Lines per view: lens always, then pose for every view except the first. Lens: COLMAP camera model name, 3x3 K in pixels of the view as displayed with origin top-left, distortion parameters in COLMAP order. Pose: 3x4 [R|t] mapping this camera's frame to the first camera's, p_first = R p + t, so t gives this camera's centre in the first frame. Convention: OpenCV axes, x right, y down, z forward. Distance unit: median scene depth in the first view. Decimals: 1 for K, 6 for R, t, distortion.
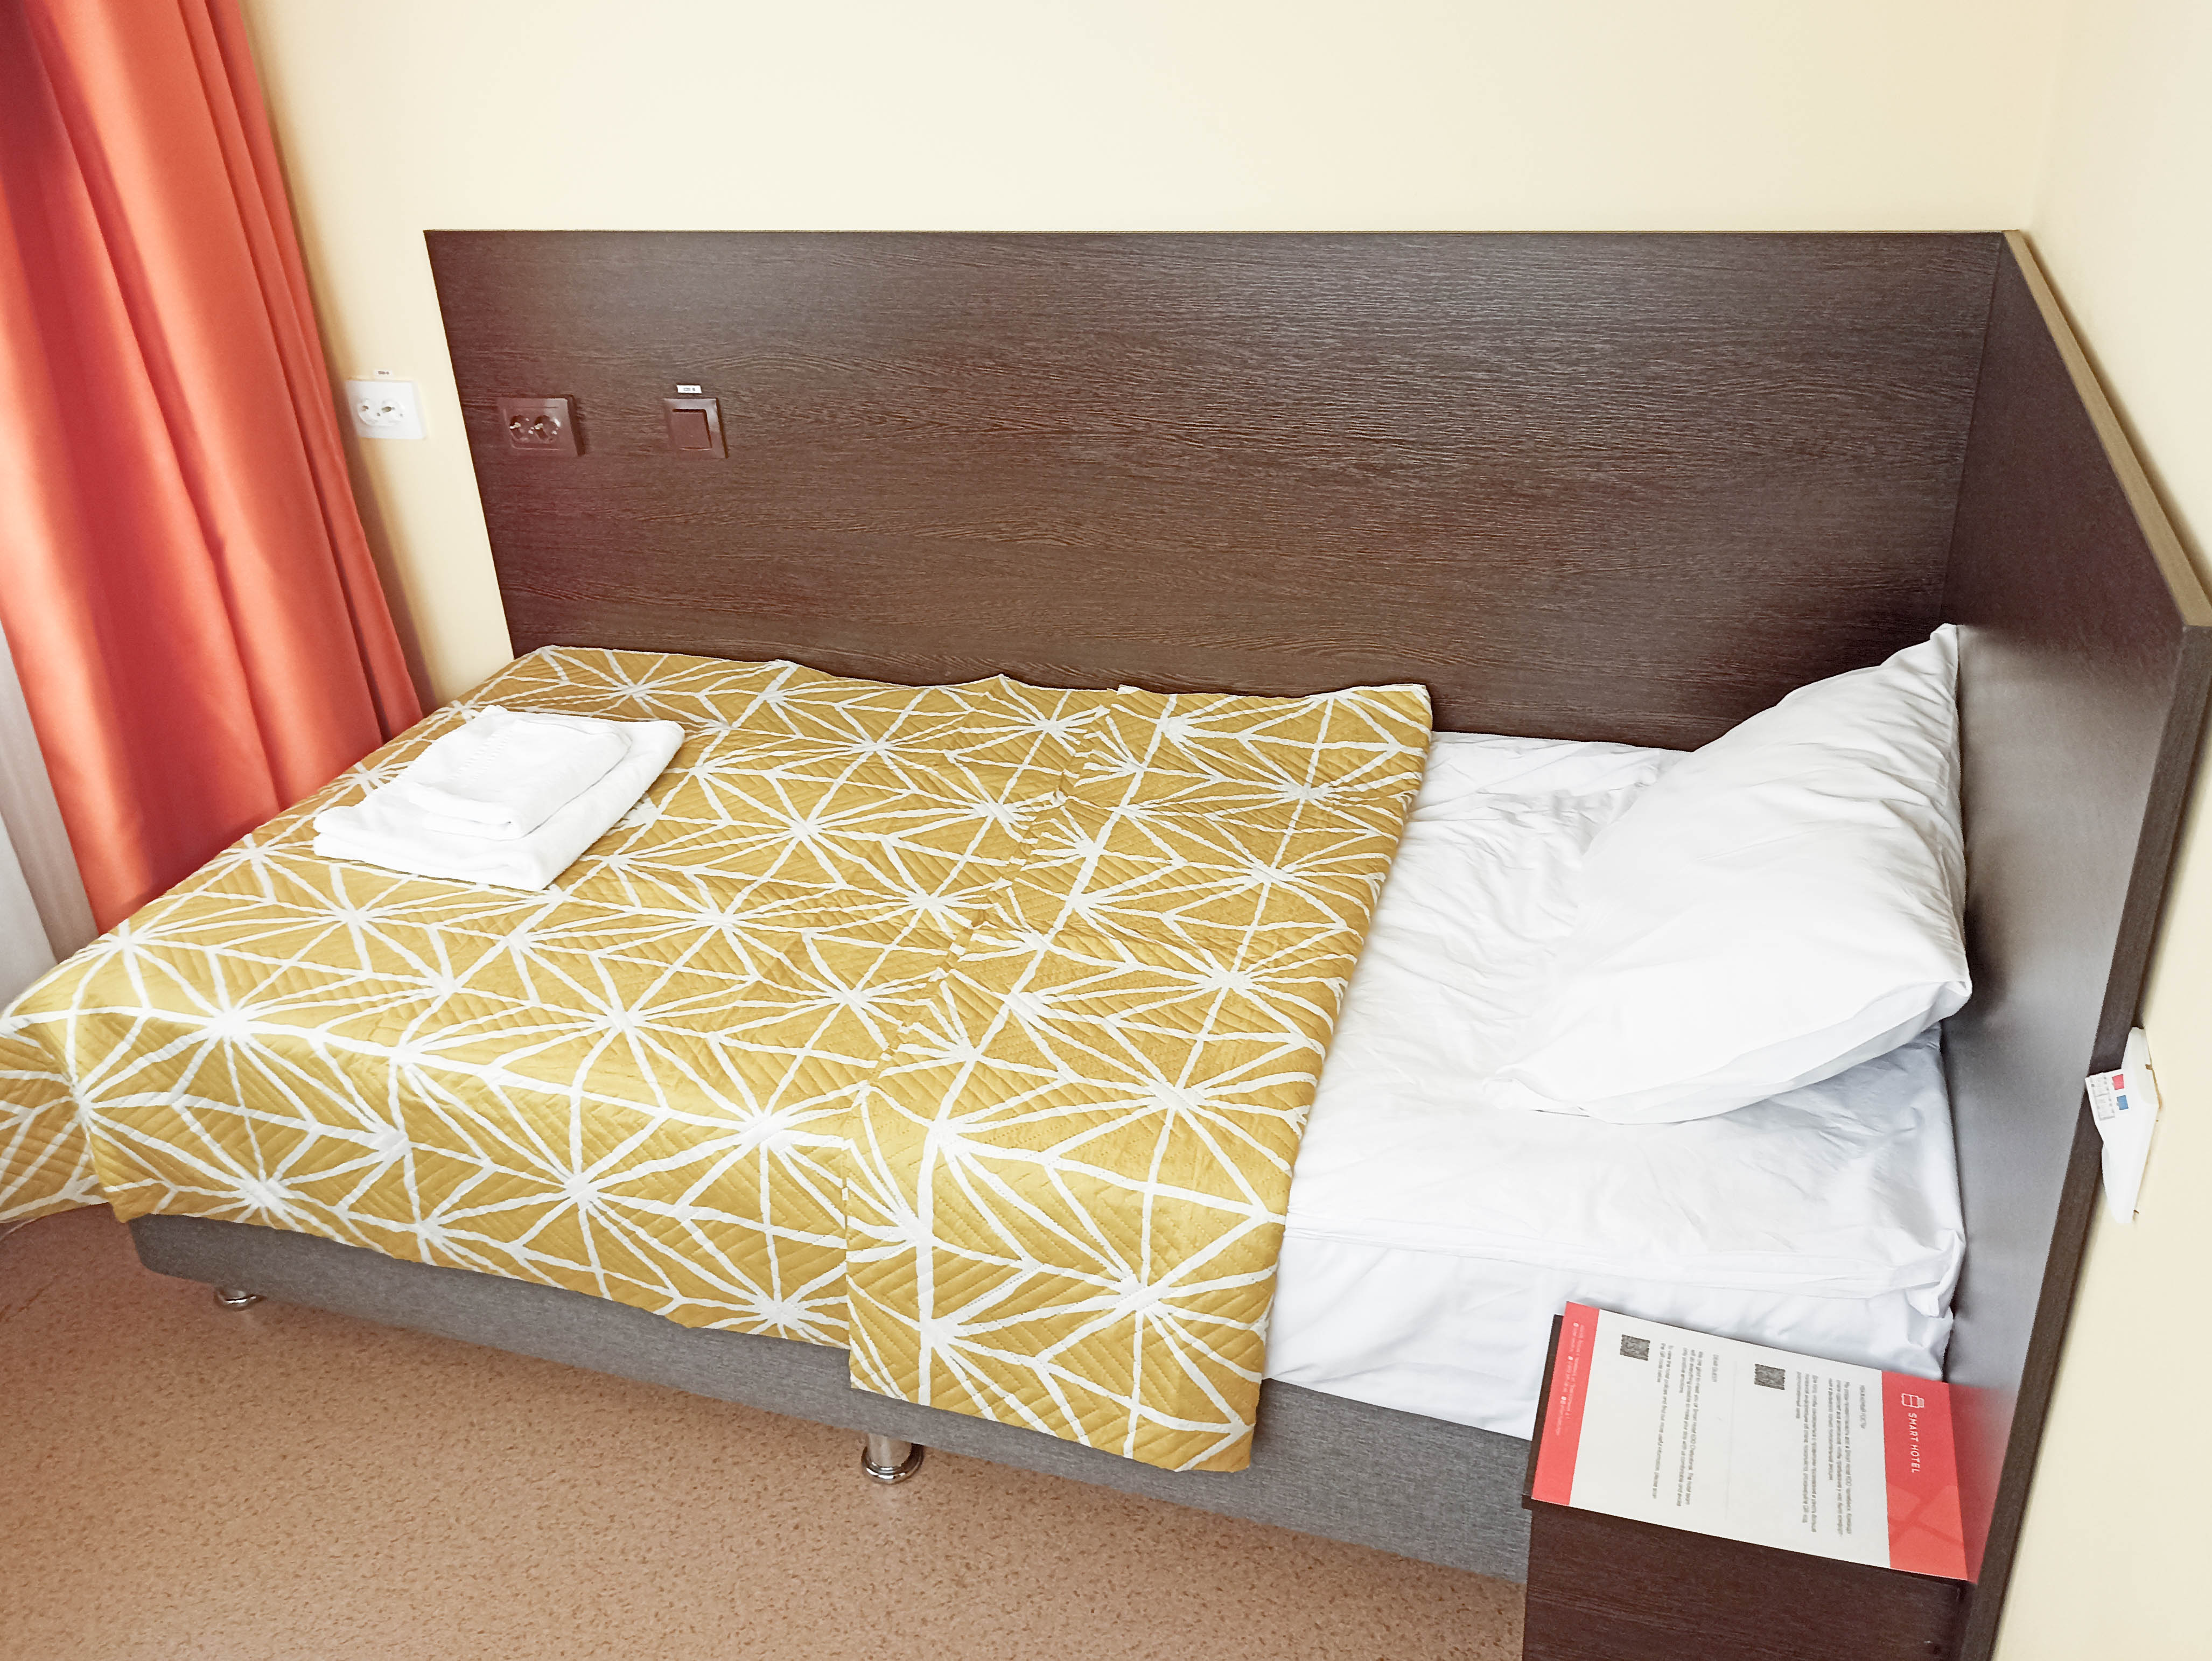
lens RADIAL K [[1790.2, 0, 1110.7], [0, 1790.2, 828.9], [0, 0, 1]] dist [0.005887, -0.024214]
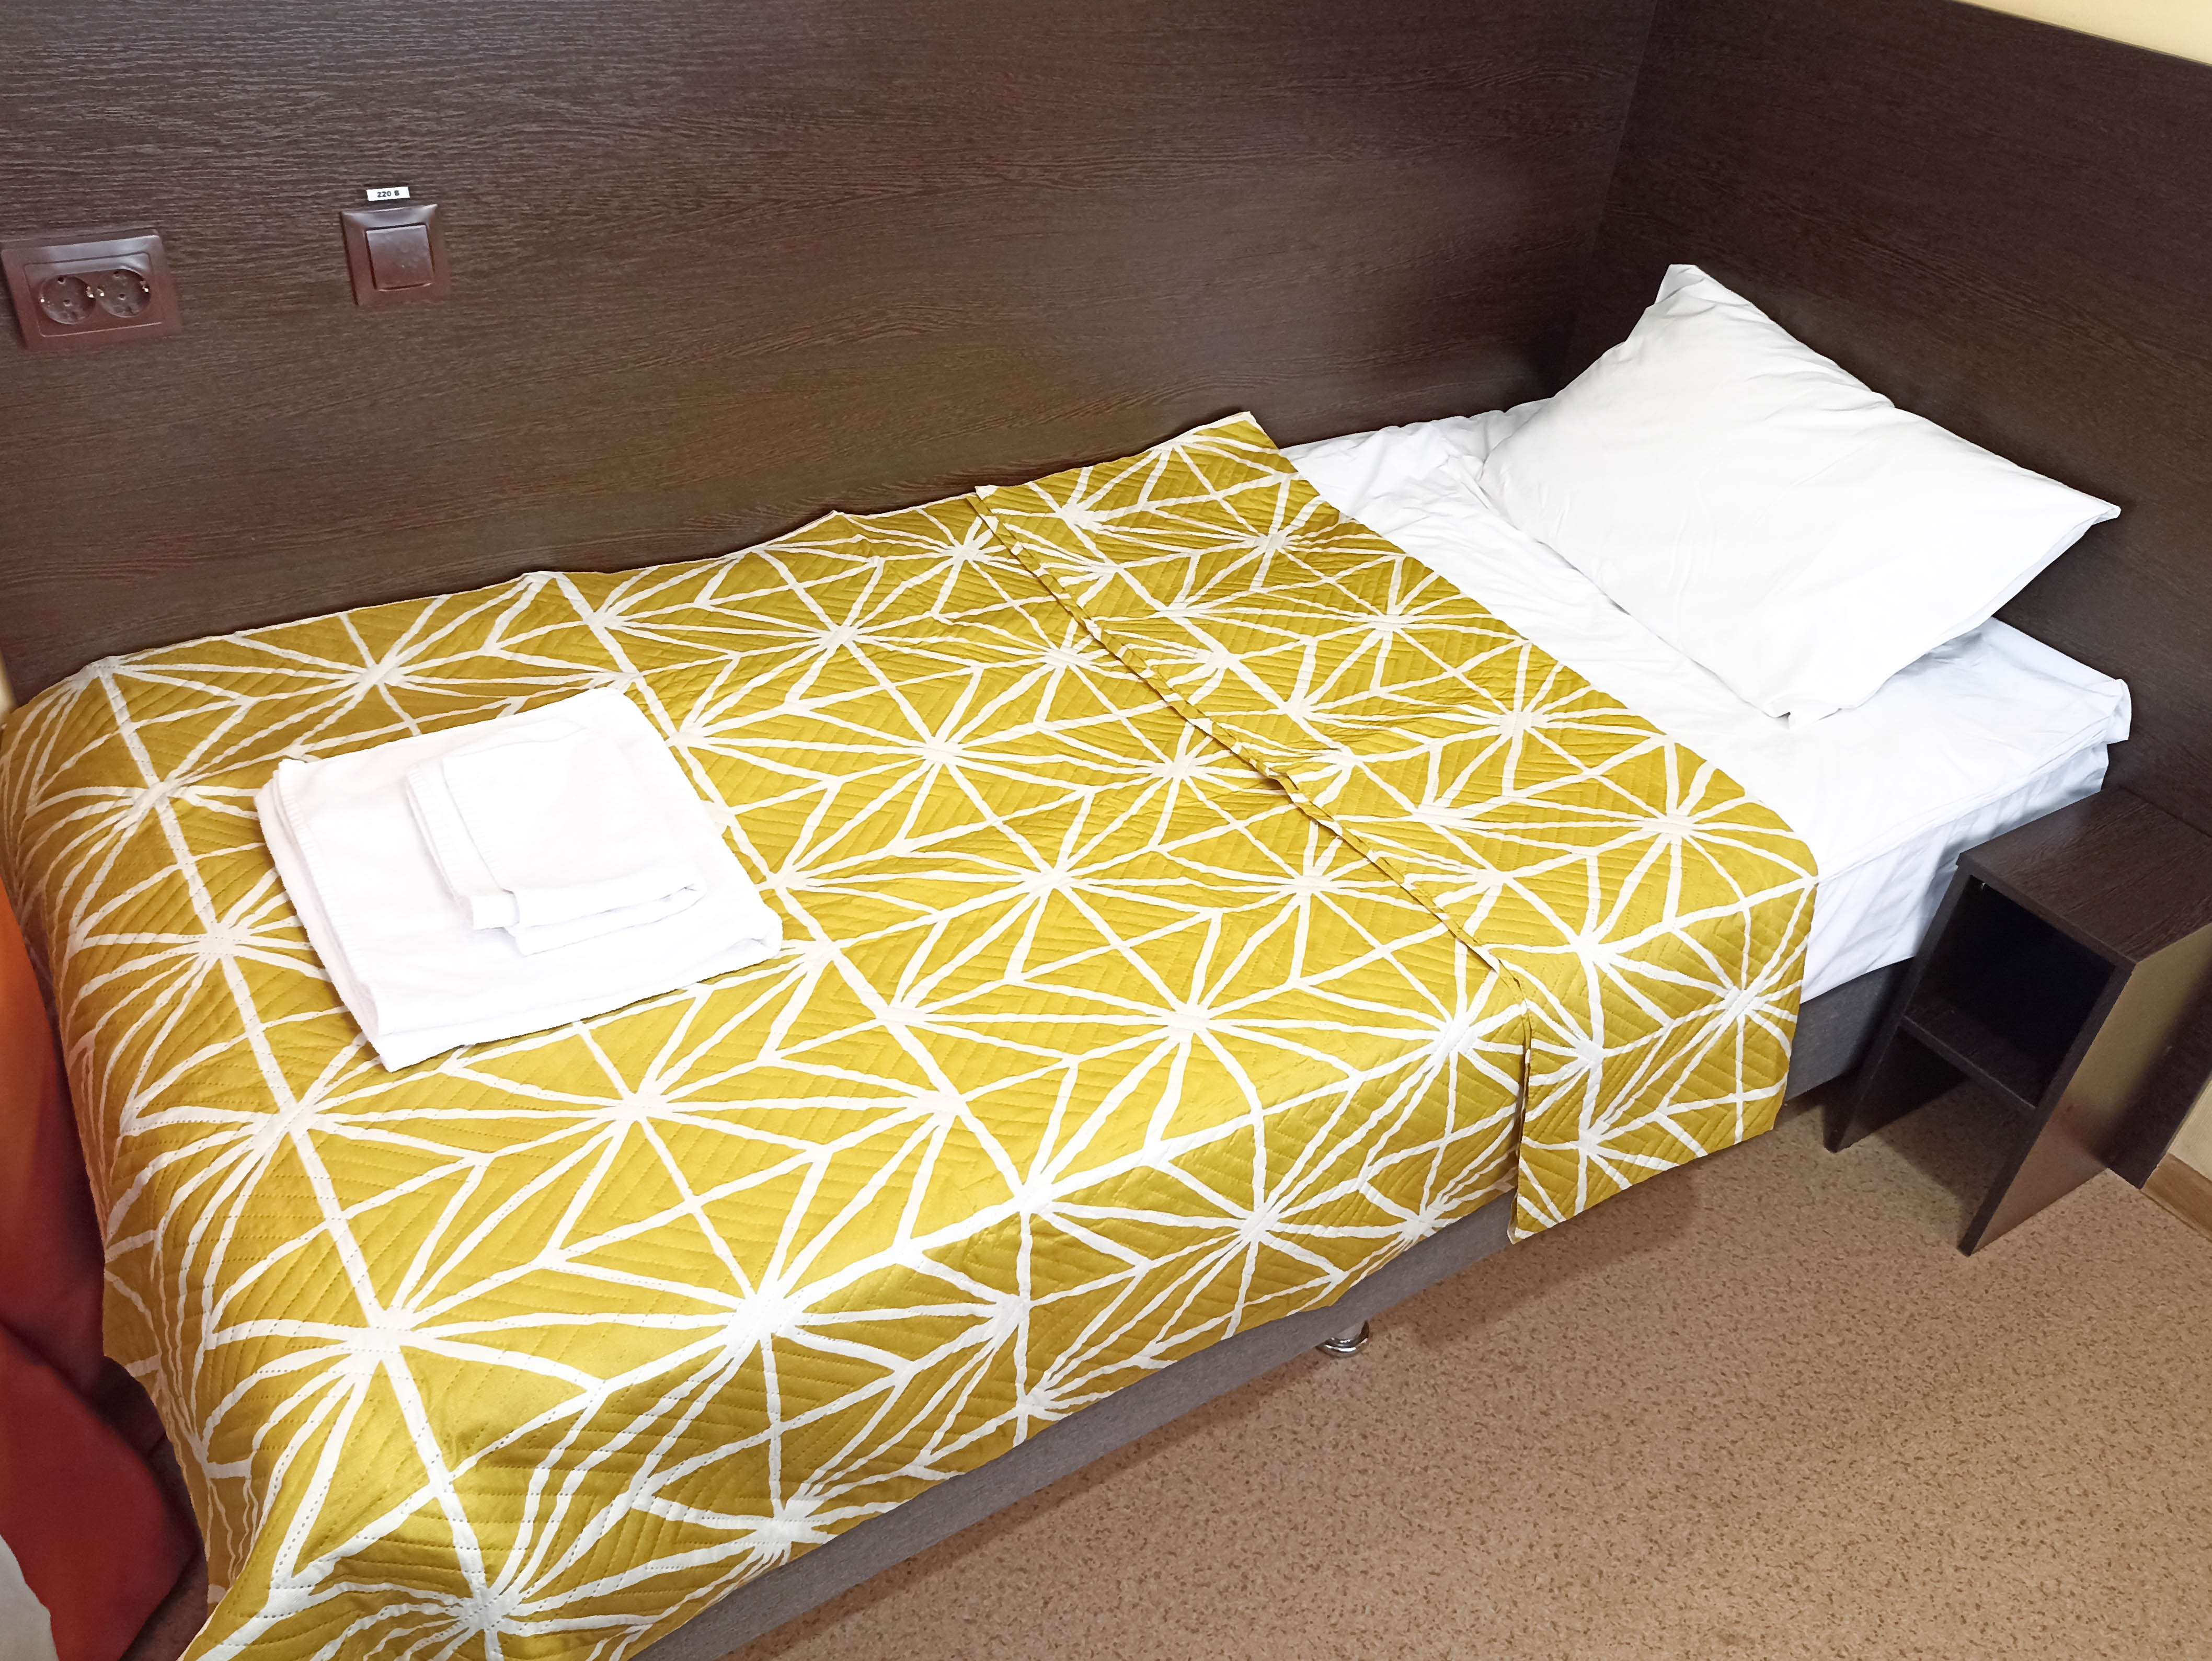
lens RADIAL K [[1790.3, 0, 1098.6], [0, 1790.3, 829.2], [0, 0, 1]] dist [0.005887, -0.024214]
pose [[0.602303, -0.369415, 0.707646, -0.689042], [0.240861, 0.929263, 0.280101, -0.169209], [-0.761063, 0.001739, 0.648676, 0.433898]]
